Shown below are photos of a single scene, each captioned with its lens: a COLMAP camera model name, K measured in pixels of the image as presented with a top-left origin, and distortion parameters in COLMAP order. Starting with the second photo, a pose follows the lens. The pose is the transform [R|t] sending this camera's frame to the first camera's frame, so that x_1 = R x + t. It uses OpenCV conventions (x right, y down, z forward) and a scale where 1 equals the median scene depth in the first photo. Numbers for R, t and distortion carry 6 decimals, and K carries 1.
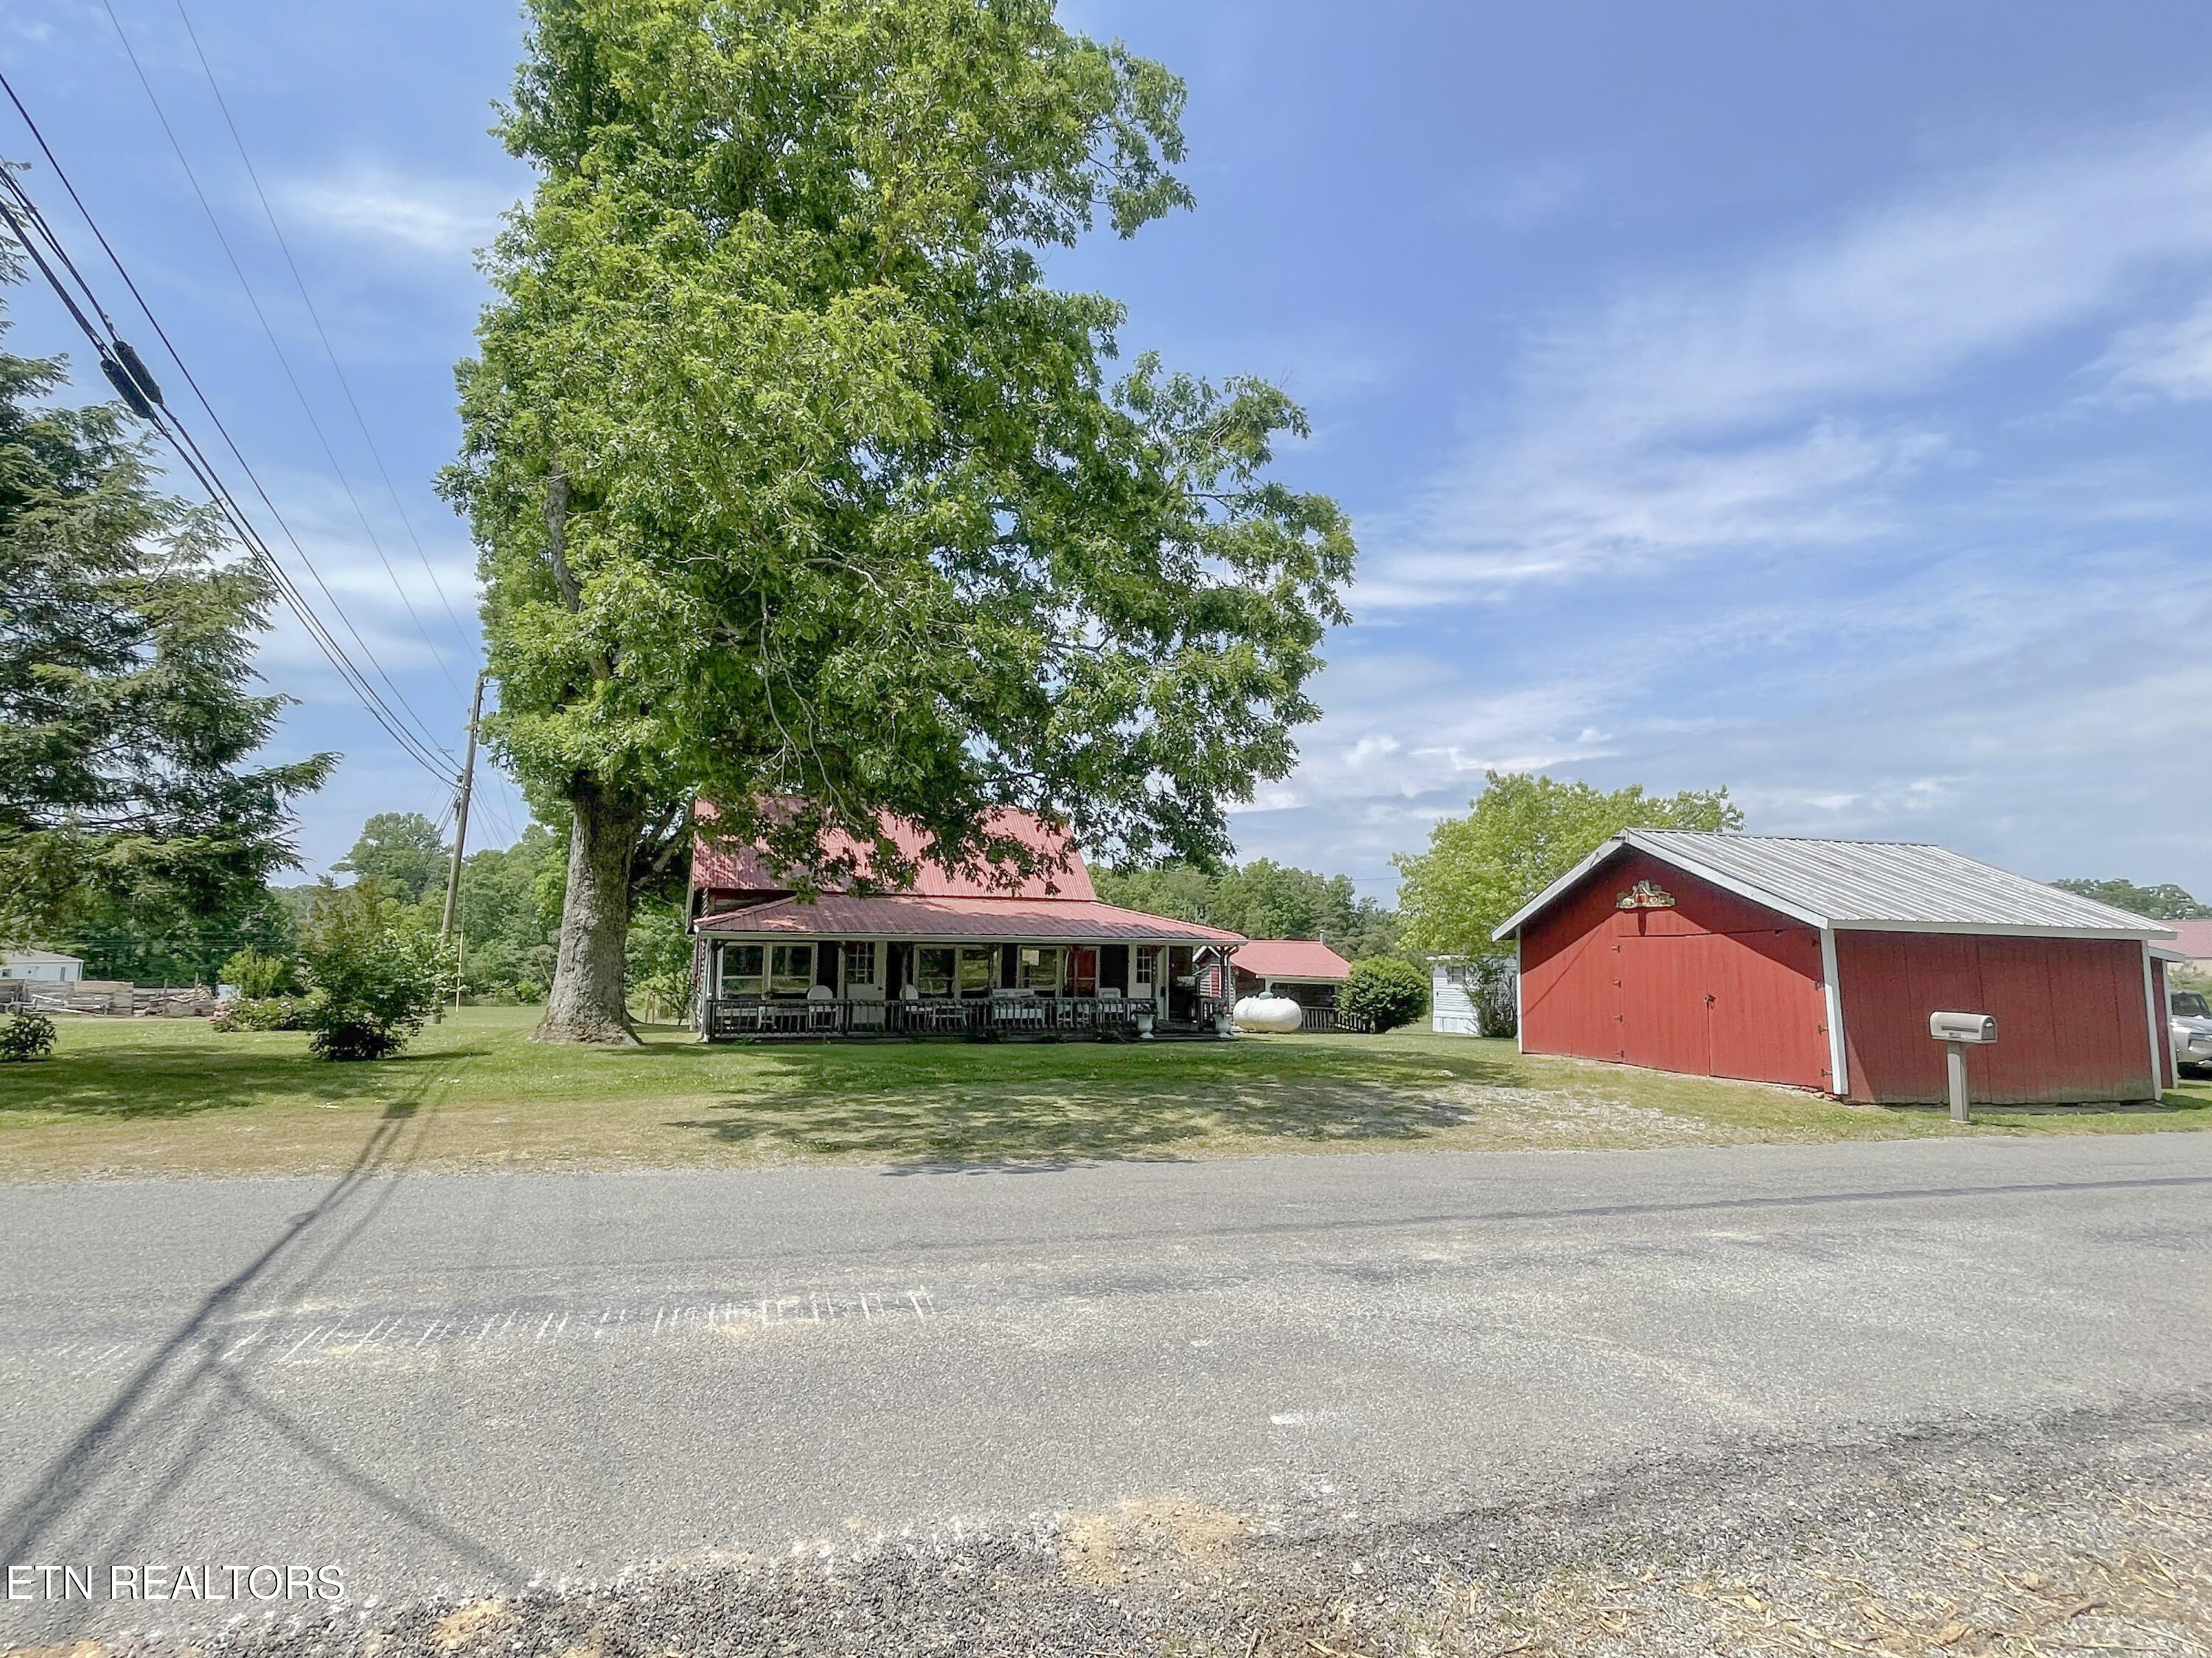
lens RADIAL K [[1090.7, 0, 1106.0], [0, 1090.7, 829.0], [0, 0, 1]] dist [0.013755, -0.000383]
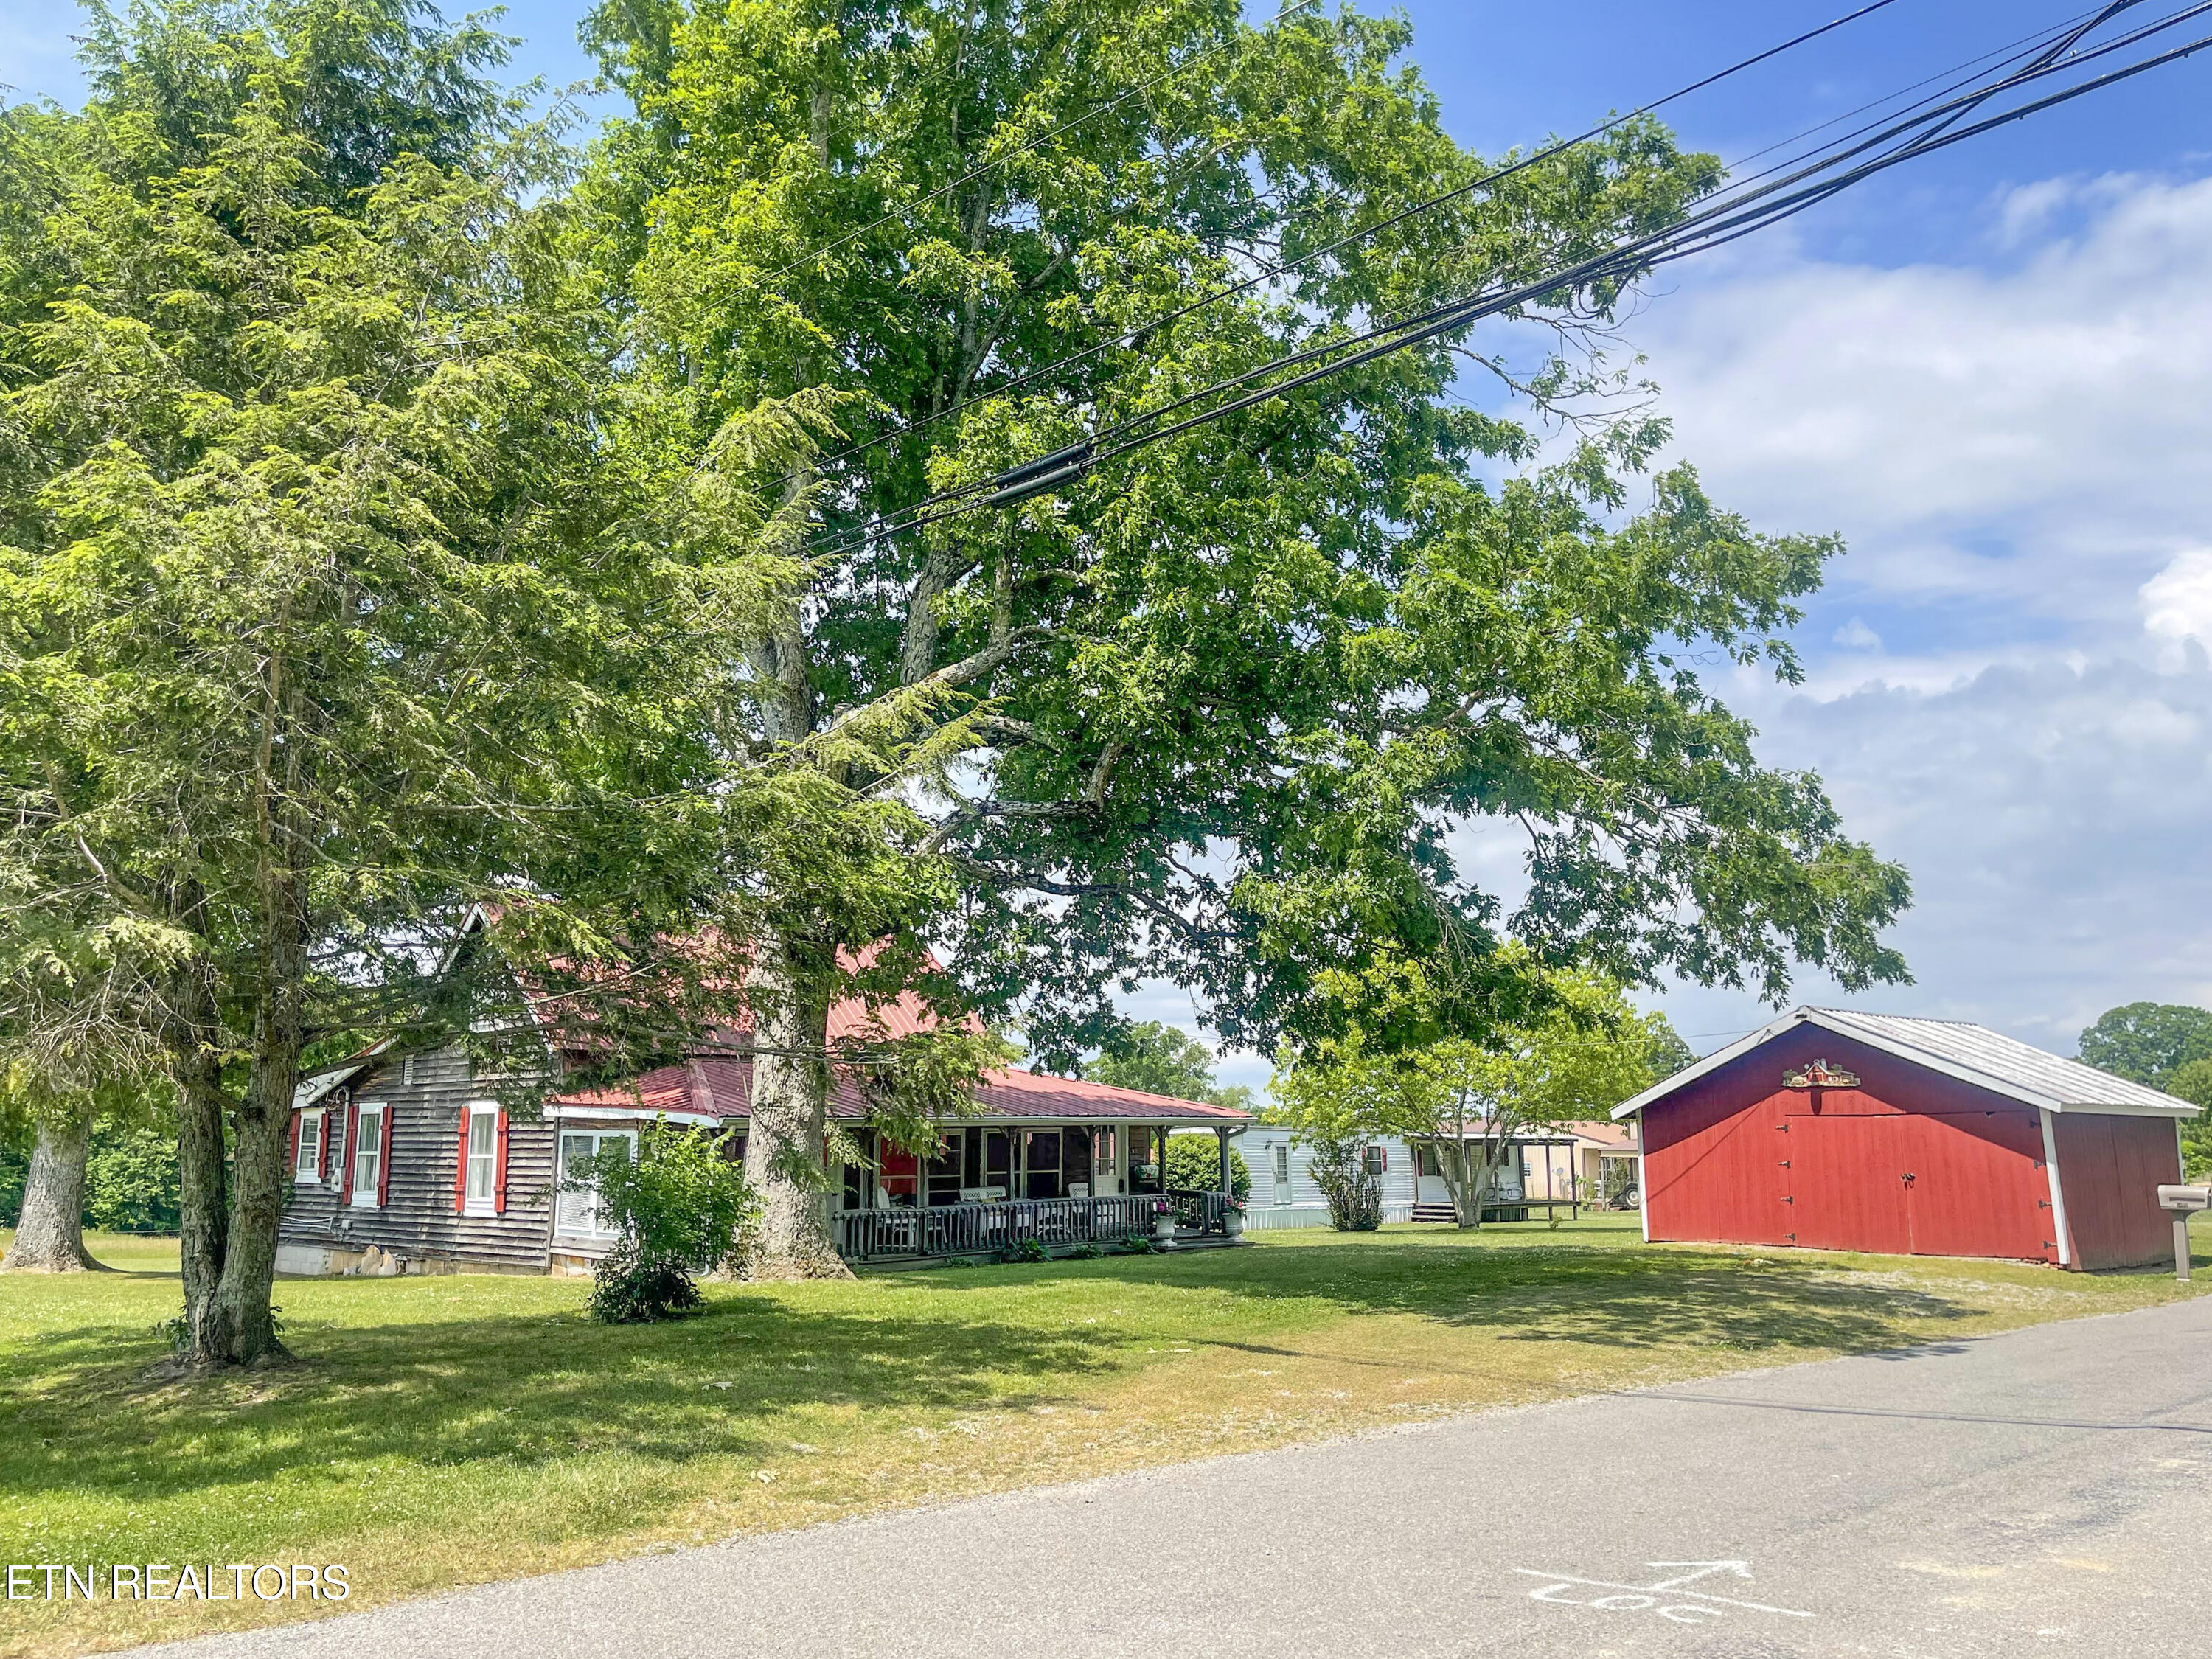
lens RADIAL K [[1663.1, 0, 1105.5], [0, 1663.1, 867.8], [0, 0, 1]] dist [0.037935, -0.003707]
pose [[0.894991, 0.054827, 0.442702, -0.777986], [-0.038283, 0.998197, -0.046229, -0.031154], [-0.444438, 0.024426, 0.895476, -0.074821]]
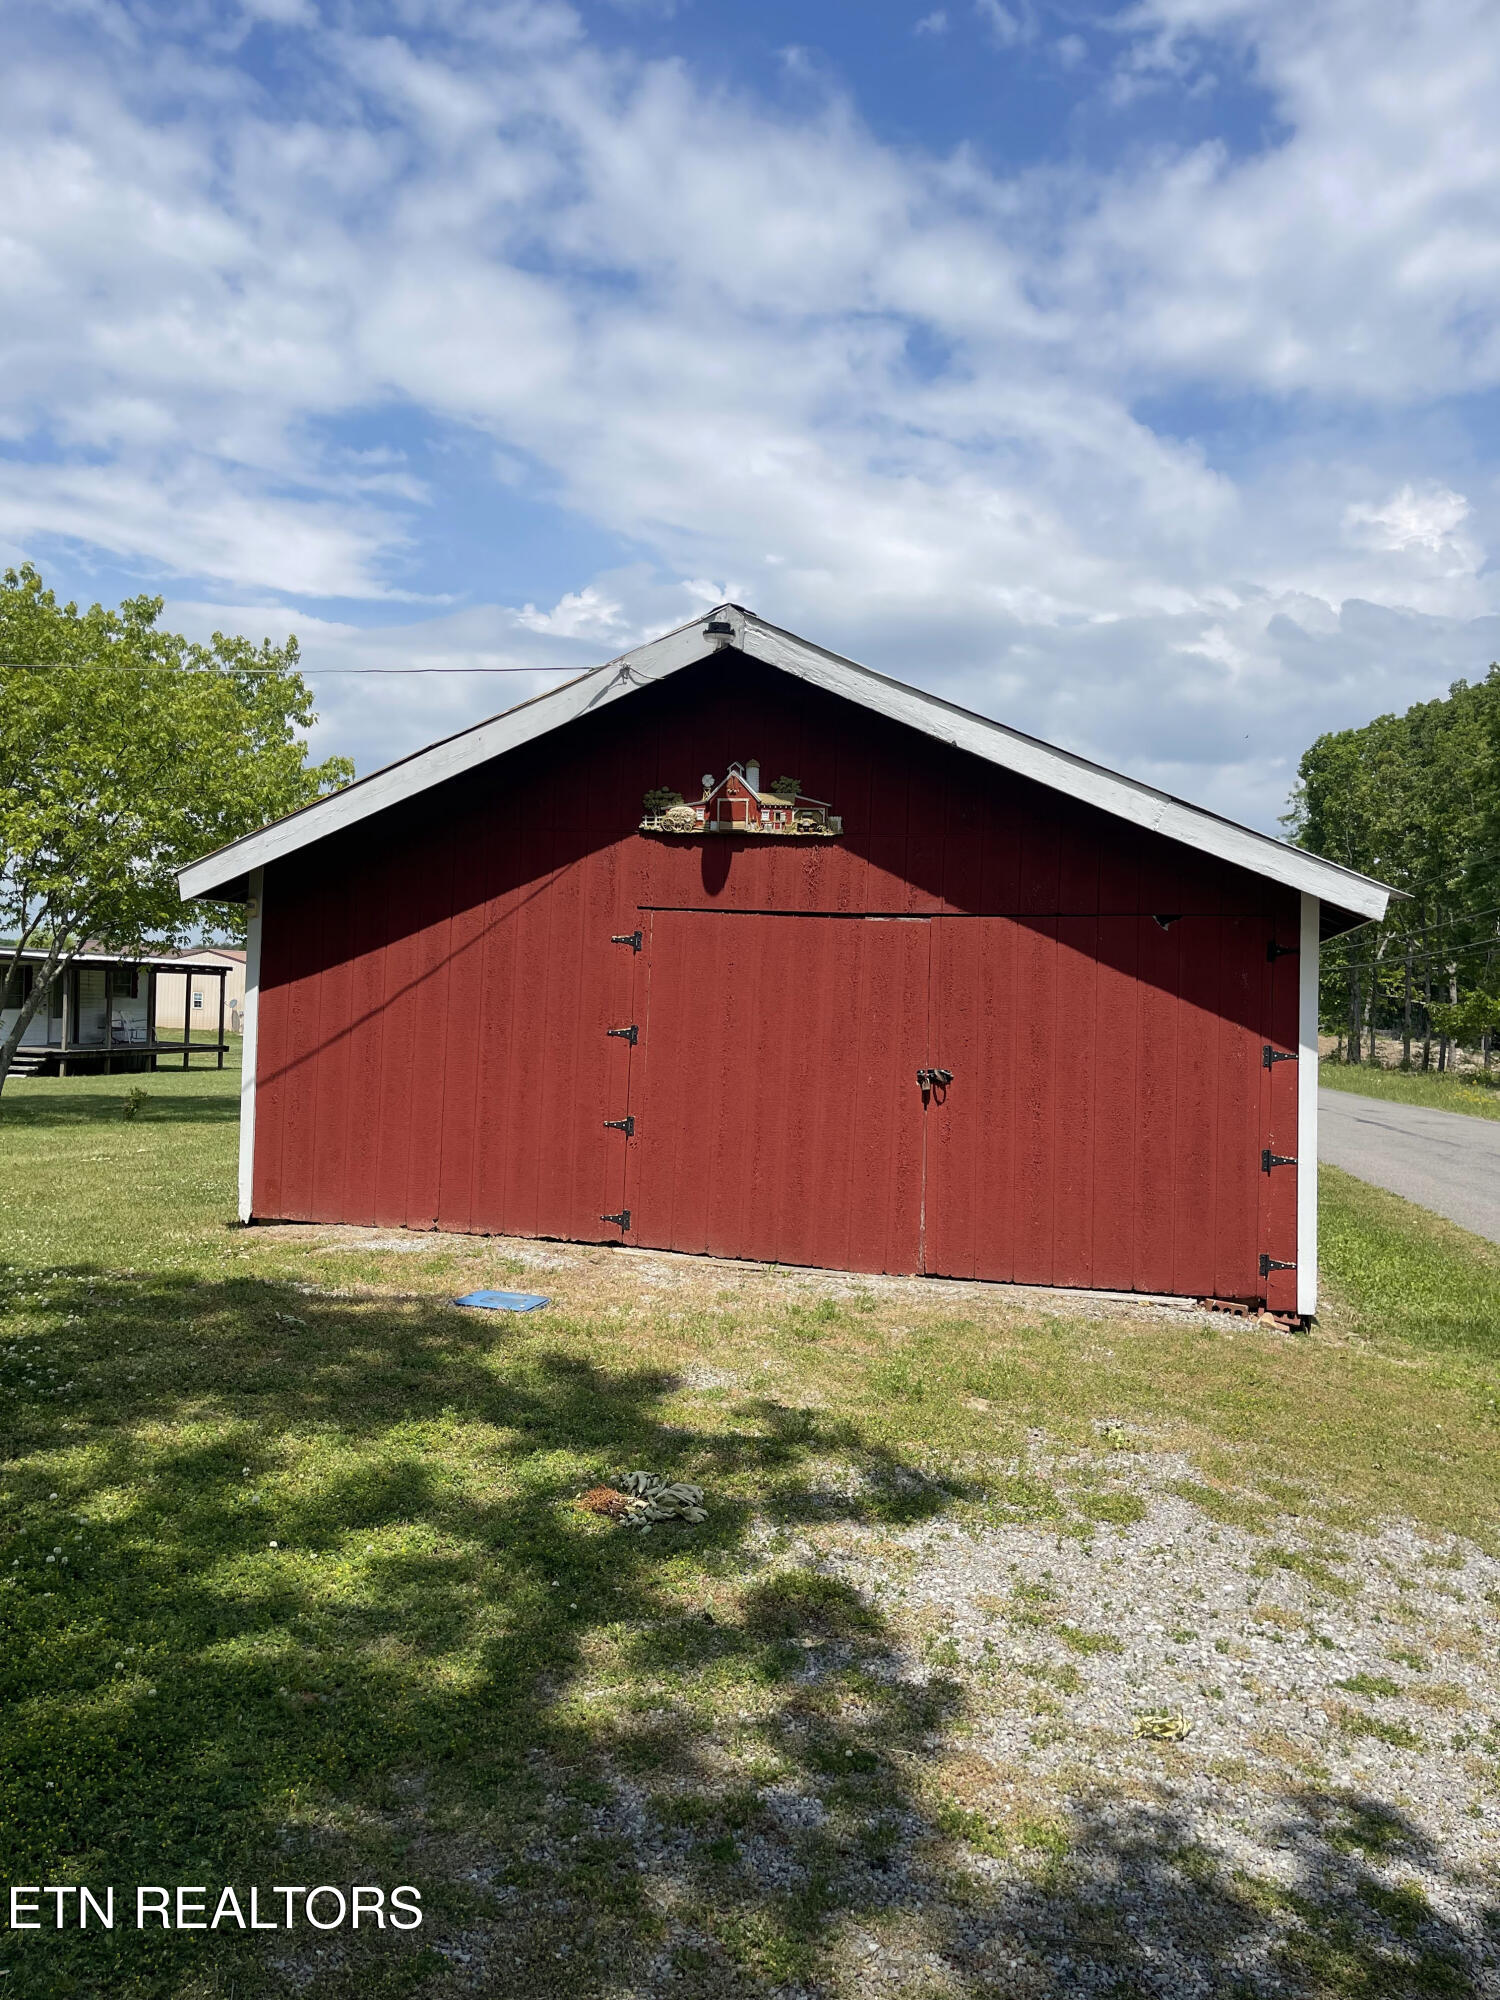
lens RADIAL K [[1469.1, 0, 750.0], [0, 1469.1, 1000.0], [0, 0, 1]] dist [0.042456, -0.005064]
pose [[0.499481, 0.000634, 0.866324, 0.061999], [-0.137677, 0.987349, 0.078656, 0.088764], [-0.855315, -0.158560, 0.493250, 0.750312]]
